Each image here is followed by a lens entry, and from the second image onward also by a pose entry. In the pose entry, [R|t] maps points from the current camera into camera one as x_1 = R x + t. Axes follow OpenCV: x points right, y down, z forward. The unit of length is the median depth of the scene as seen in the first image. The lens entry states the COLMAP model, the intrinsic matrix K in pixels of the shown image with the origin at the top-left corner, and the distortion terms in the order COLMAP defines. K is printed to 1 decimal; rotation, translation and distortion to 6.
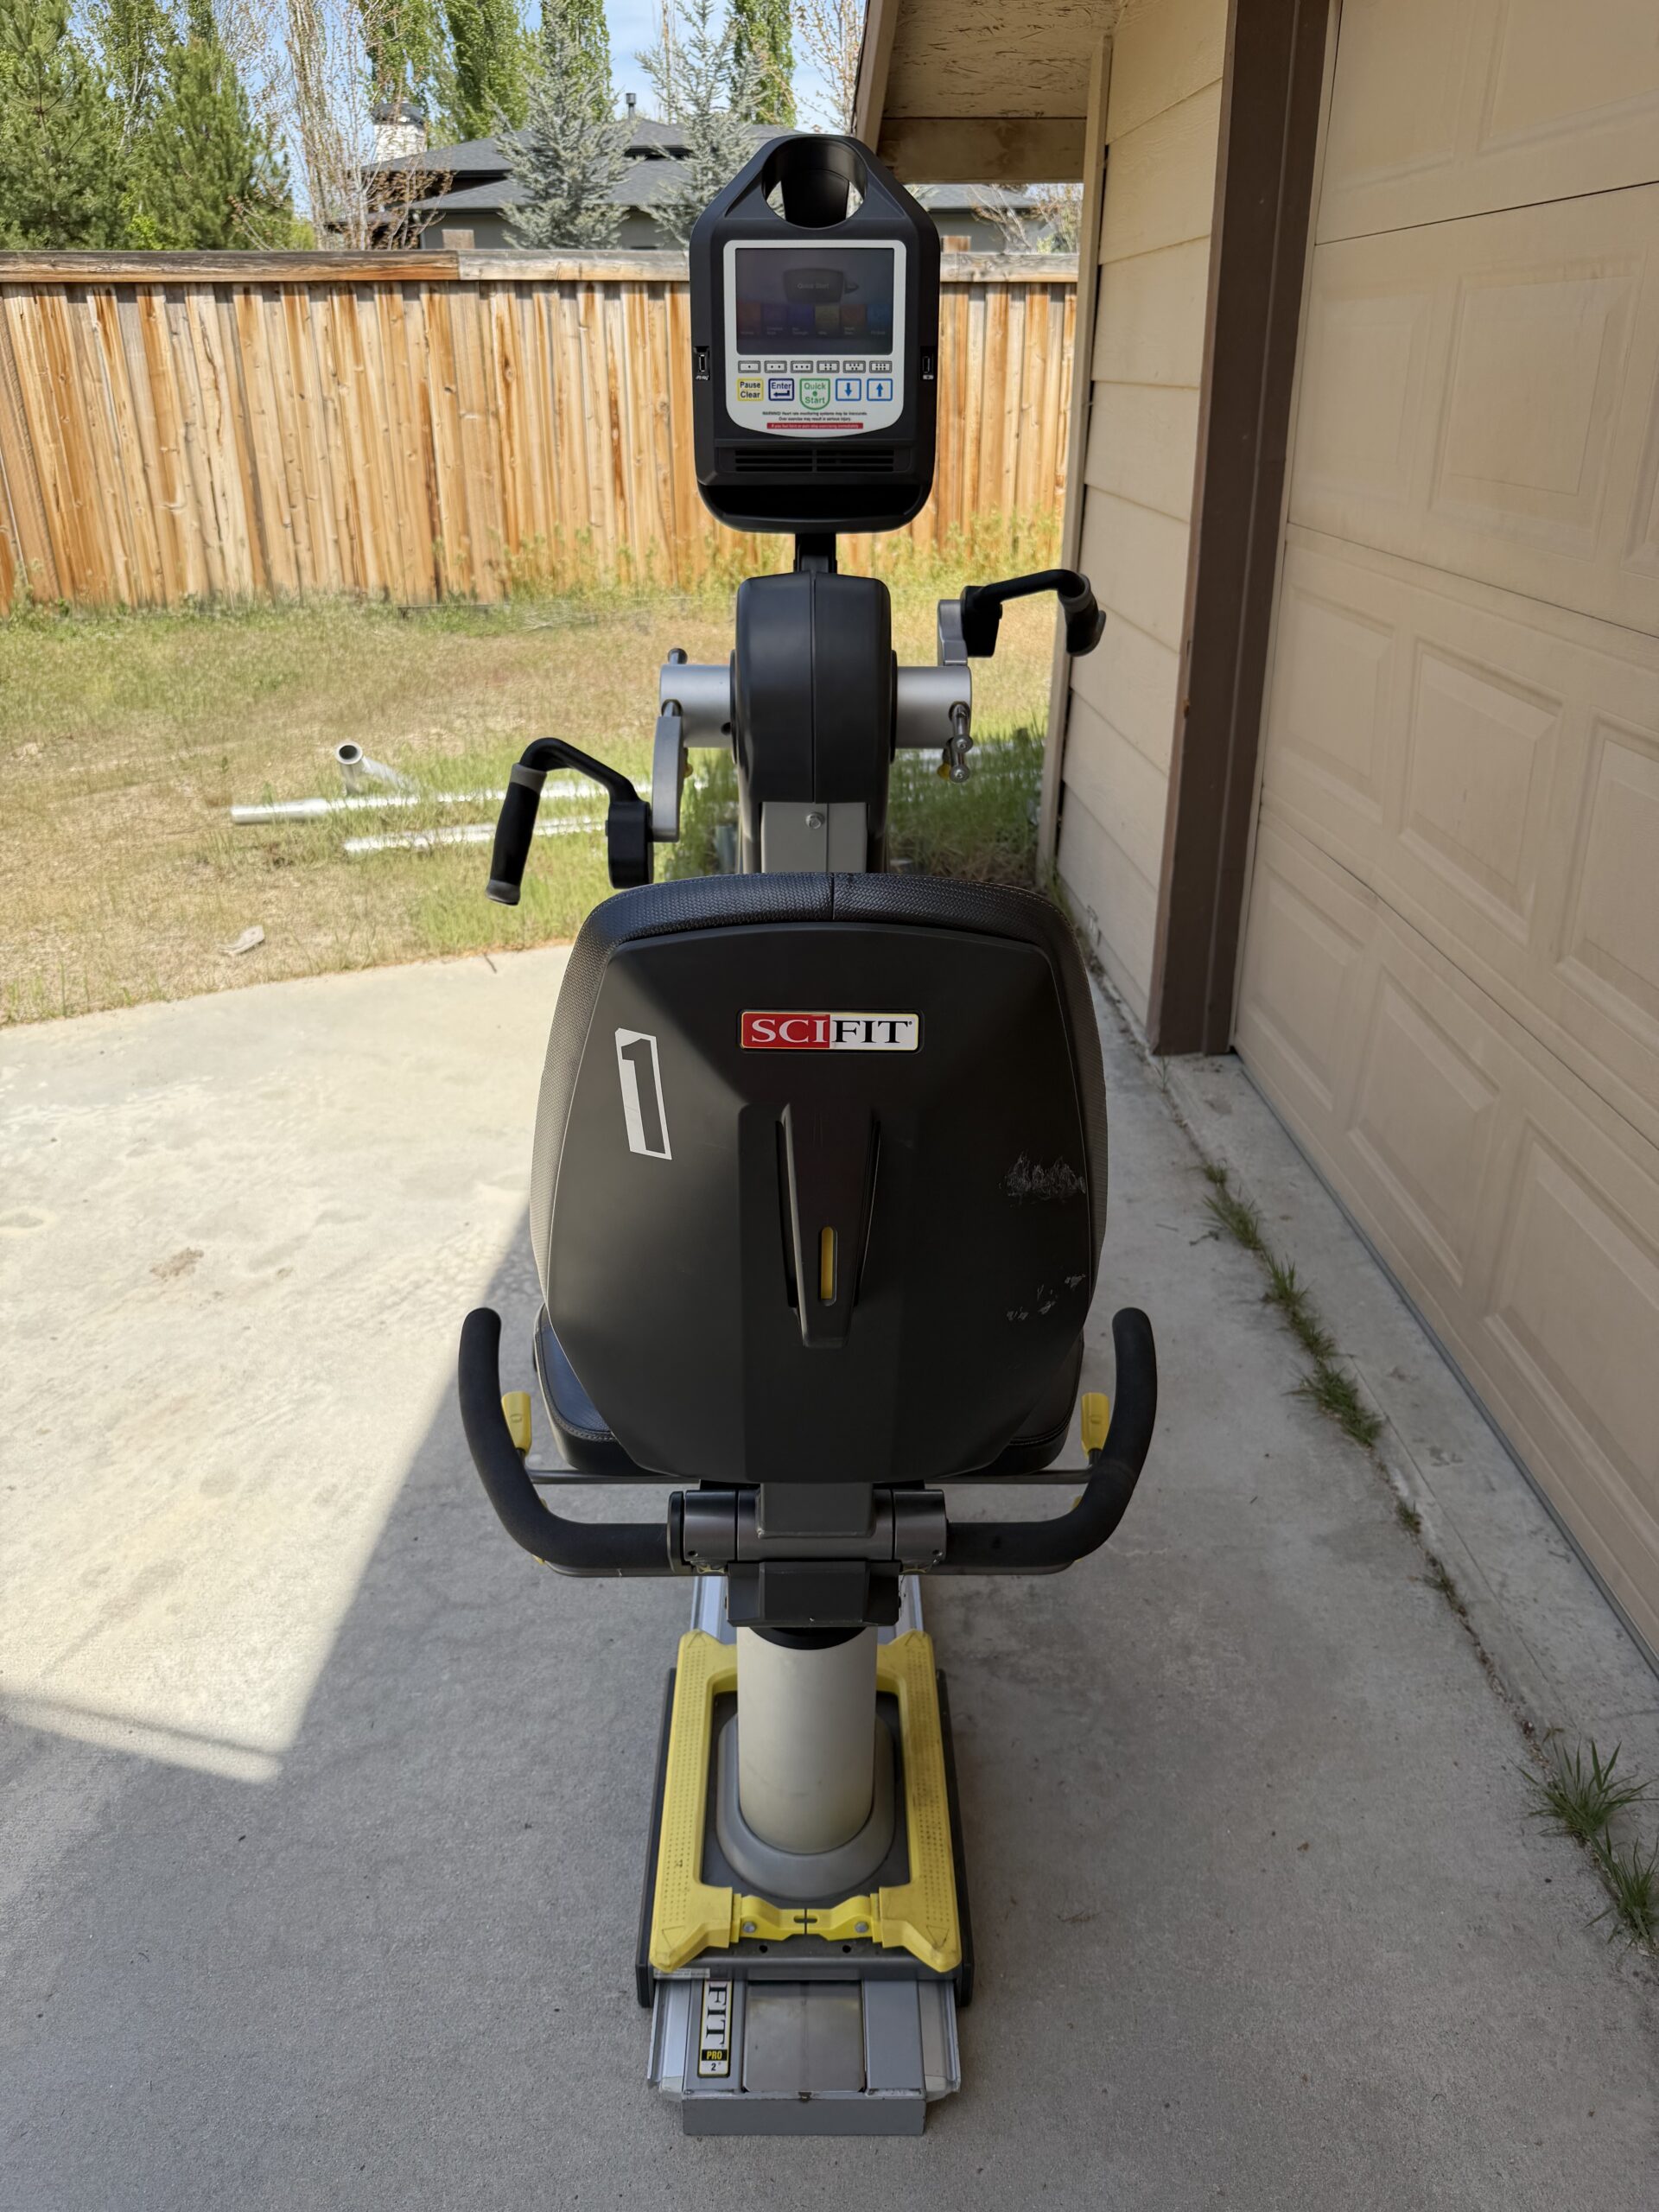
lens RADIAL K [[1569.9, 0, 822.3], [0, 1569.9, 1105.1], [0, 0, 1]] dist [-0.006901, -0.005384]
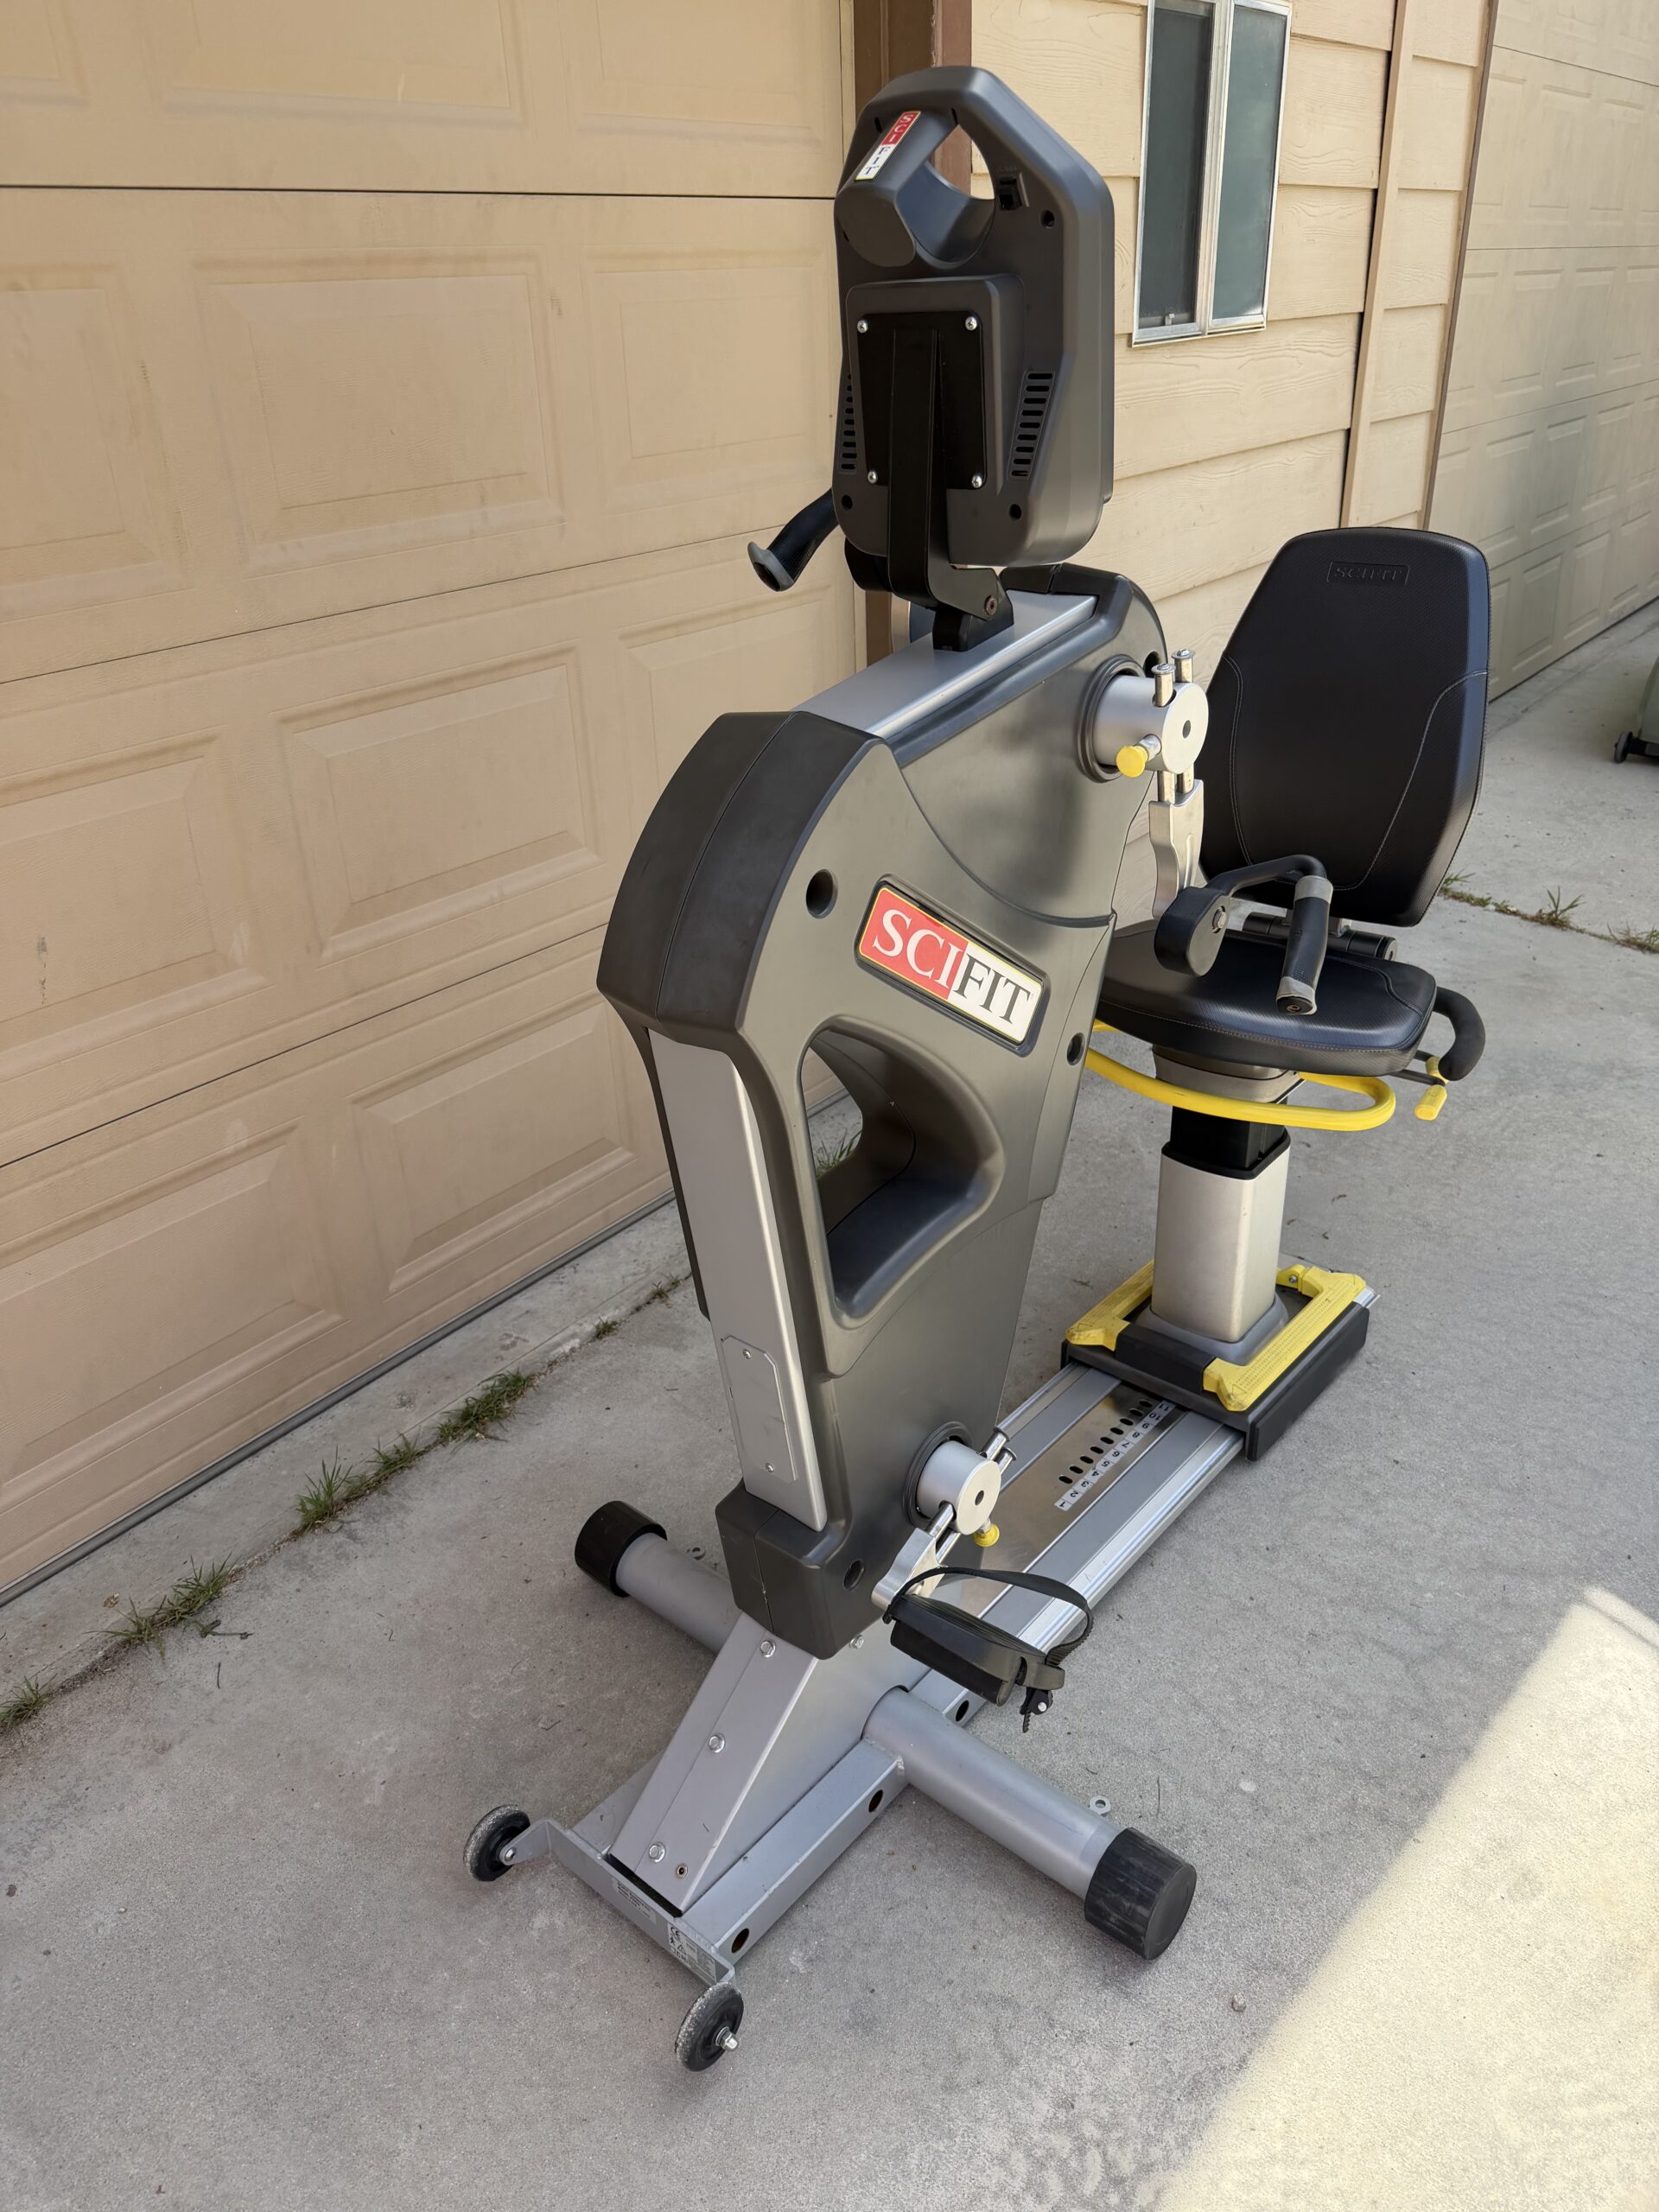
lens RADIAL K [[1569.9, 0, 822.3], [0, 1569.9, 1105.1], [0, 0, 1]] dist [-0.006901, -0.005384]
pose [[-0.751368, -0.275040, 0.599833, -0.425741], [0.320358, 0.642655, 0.695964, -0.633764], [-0.576903, 0.715086, -0.394759, 1.269829]]
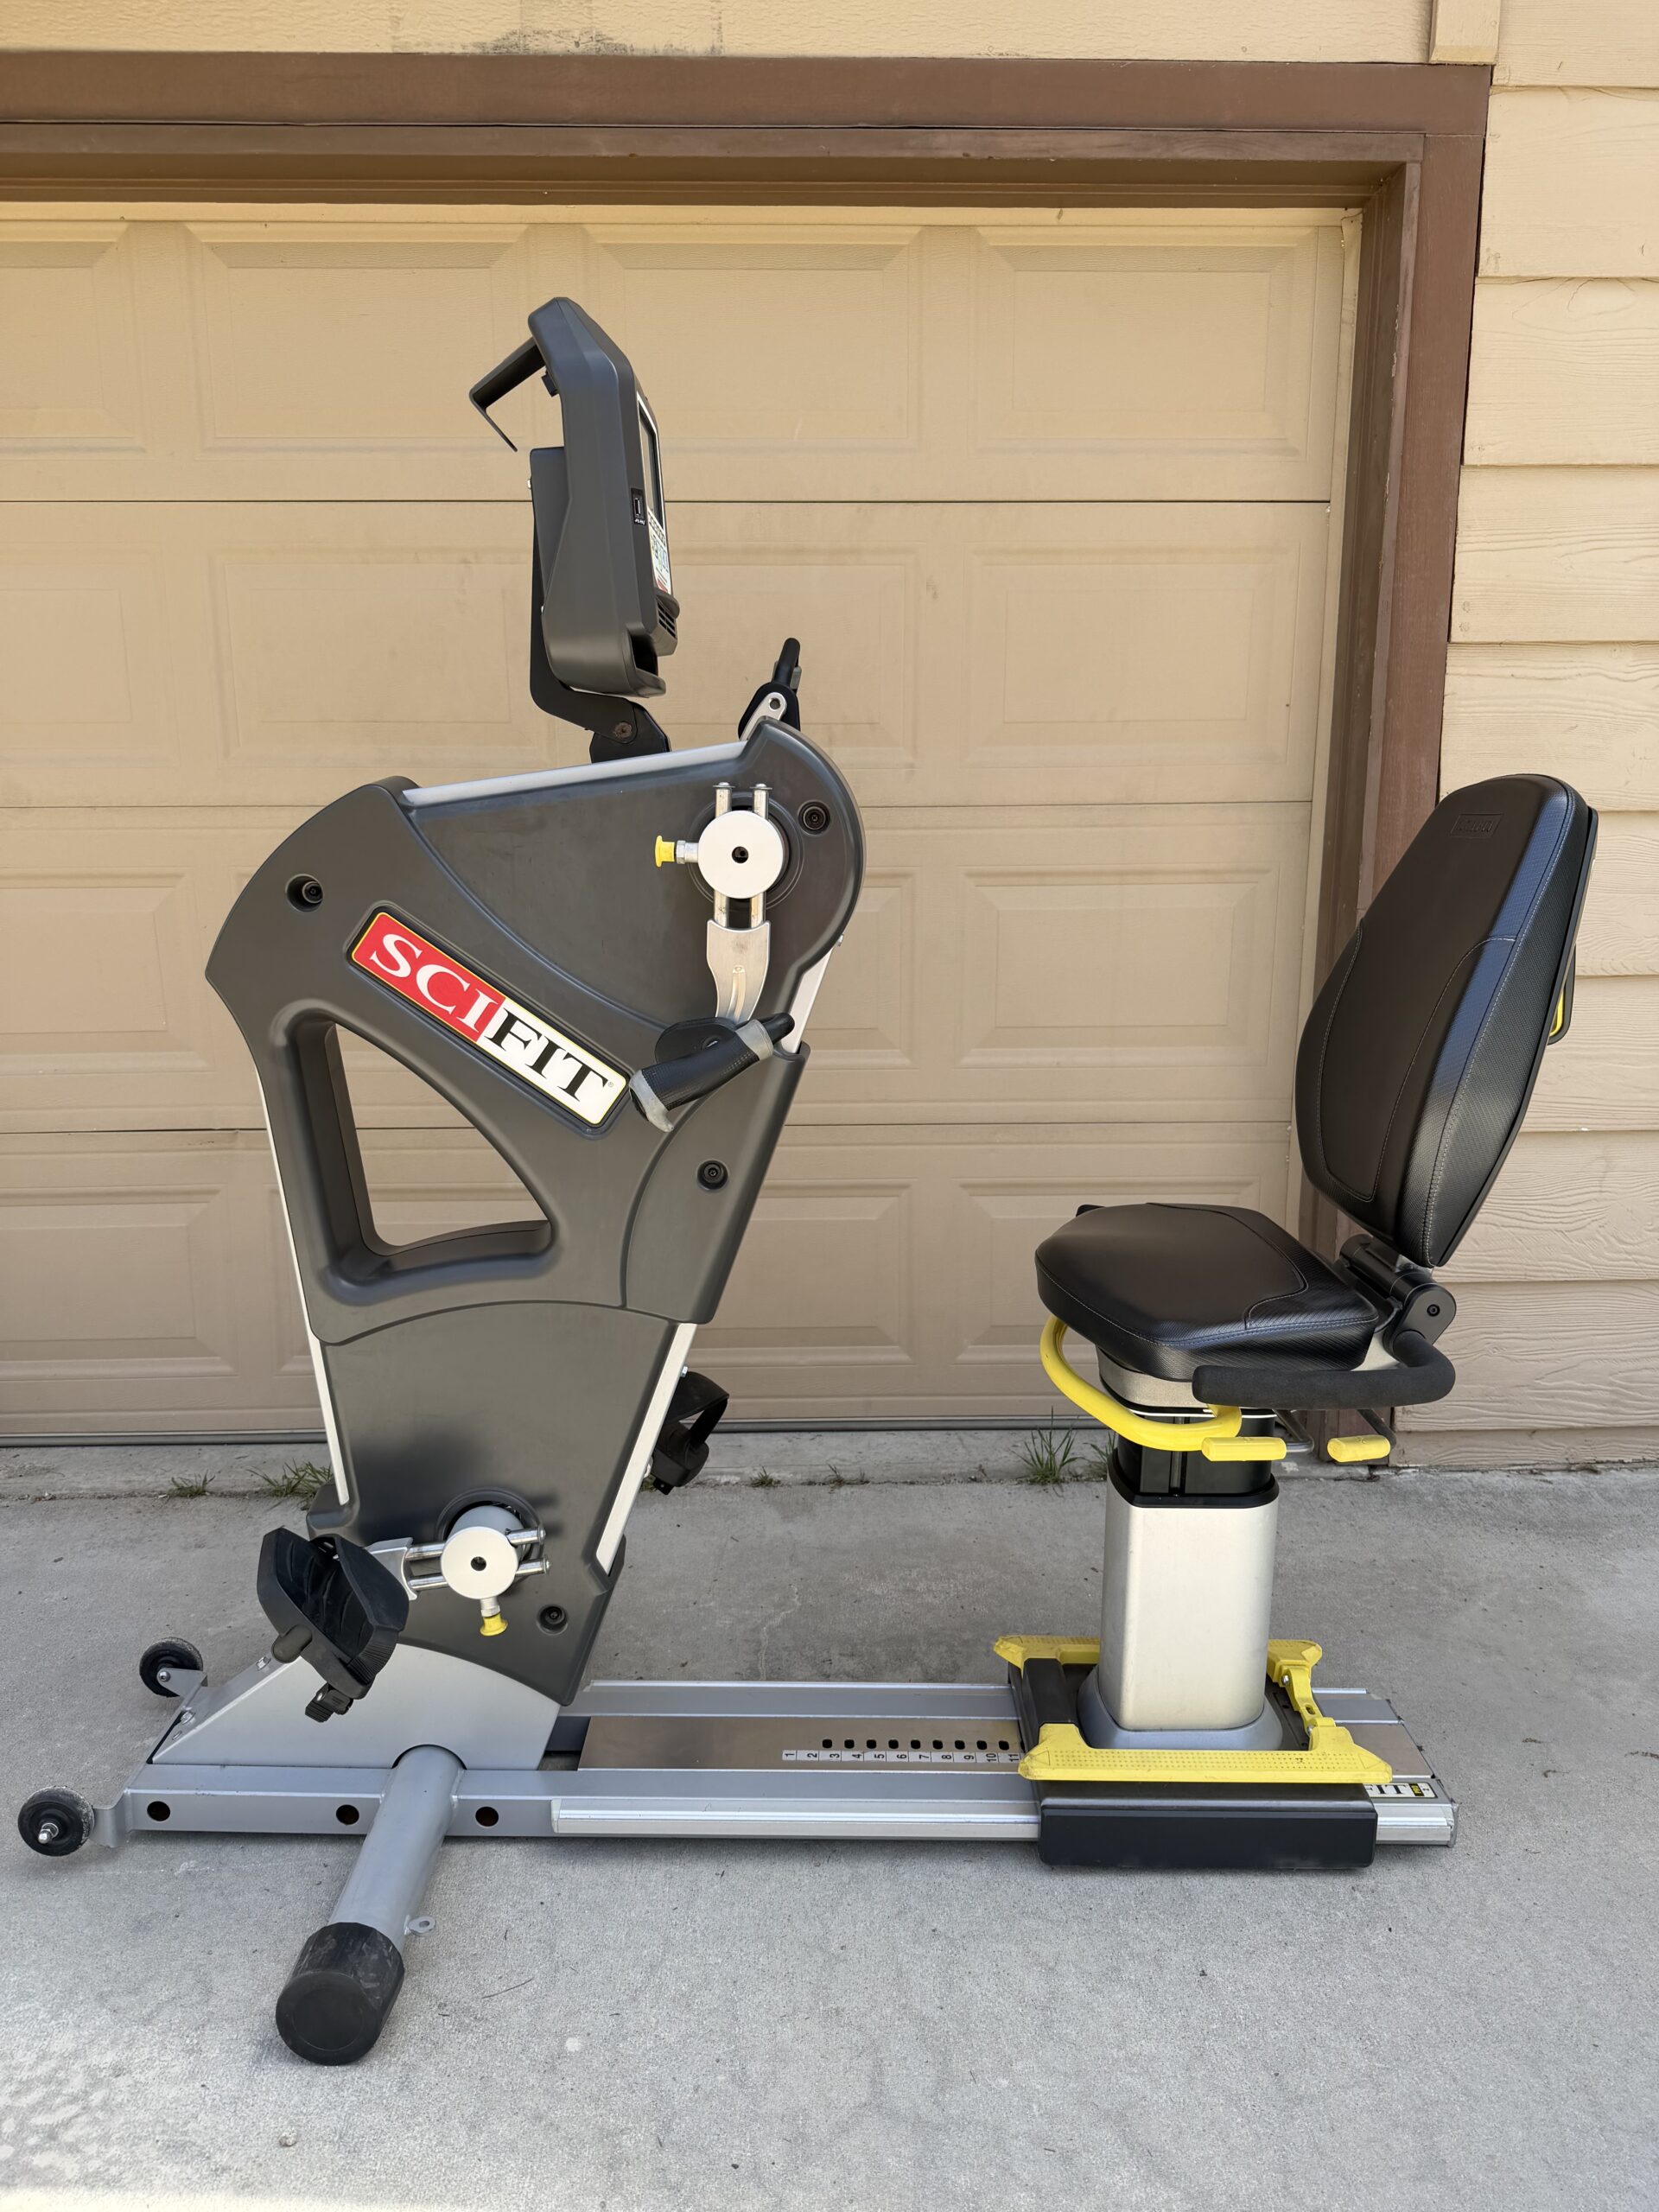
lens RADIAL K [[1569.9, 0, 822.3], [0, 1569.9, 1105.1], [0, 0, 1]] dist [-0.006901, -0.005384]
pose [[0.008273, -0.193284, 0.981108, -0.807313], [0.430623, 0.886193, 0.170954, -0.203797], [-0.902494, 0.421073, 0.090564, 0.727349]]
